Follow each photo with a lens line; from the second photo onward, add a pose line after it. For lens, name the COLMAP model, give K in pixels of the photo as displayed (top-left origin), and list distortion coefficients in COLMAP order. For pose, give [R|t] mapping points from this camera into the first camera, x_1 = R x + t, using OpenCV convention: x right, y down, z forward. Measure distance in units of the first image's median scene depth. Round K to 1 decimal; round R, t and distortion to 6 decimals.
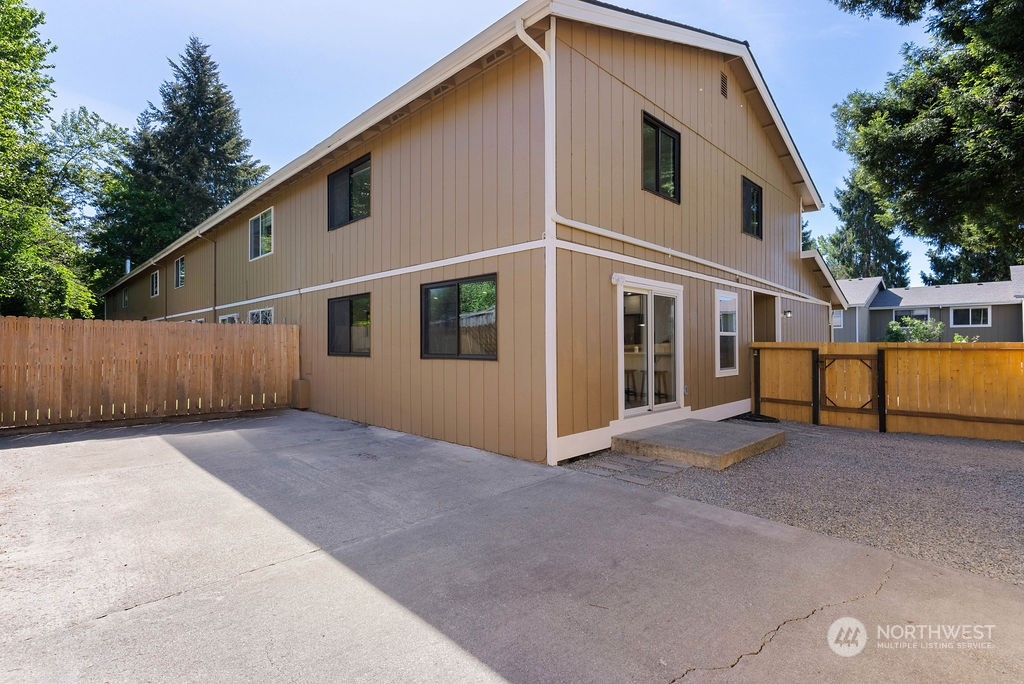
lens RADIAL K [[490.2, 0, 519.8], [0, 490.2, 344.4], [0, 0, 1]] dist [-0.004946, 0.000080]
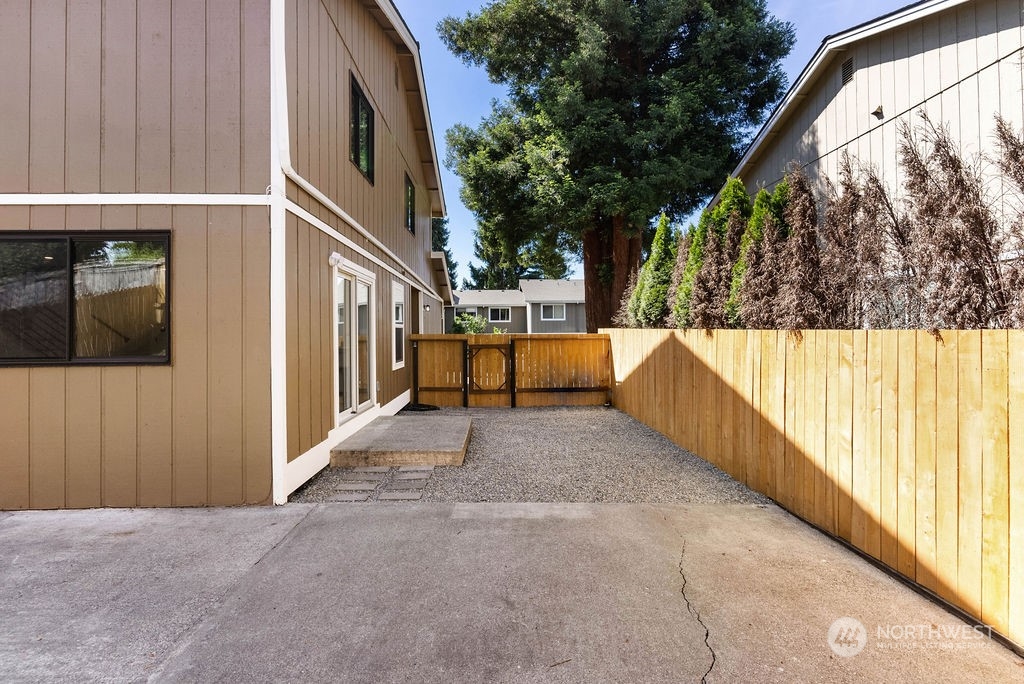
lens RADIAL K [[490.2, 0, 519.6], [0, 490.2, 326.0], [0, 0, 1]] dist [-0.004946, 0.000080]
pose [[0.677162, 0.008113, 0.735789, -0.153142], [0.007263, 0.999817, -0.017708, -0.002470], [-0.735798, 0.017335, 0.676979, 0.155778]]
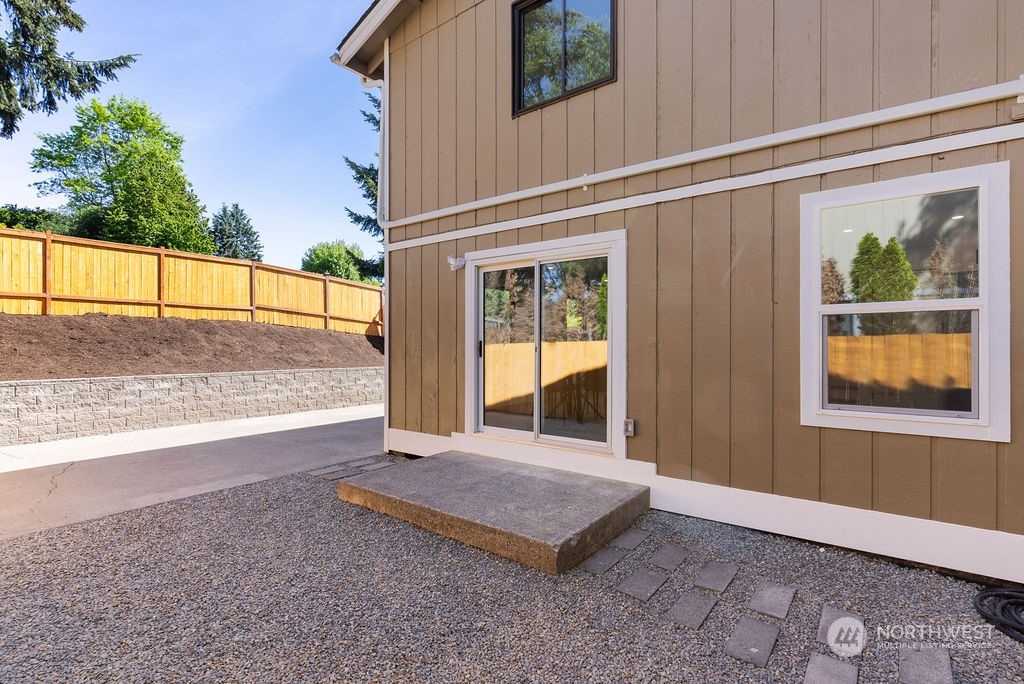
lens RADIAL K [[490.2, 0, 508.4], [0, 490.2, 348.6], [0, 0, 1]] dist [-0.004946, 0.000080]
pose [[0.115311, 0.003768, -0.993322, 0.779926], [-0.004820, 0.999983, 0.003234, 0.007875], [0.993318, 0.004415, 0.115327, 0.751908]]
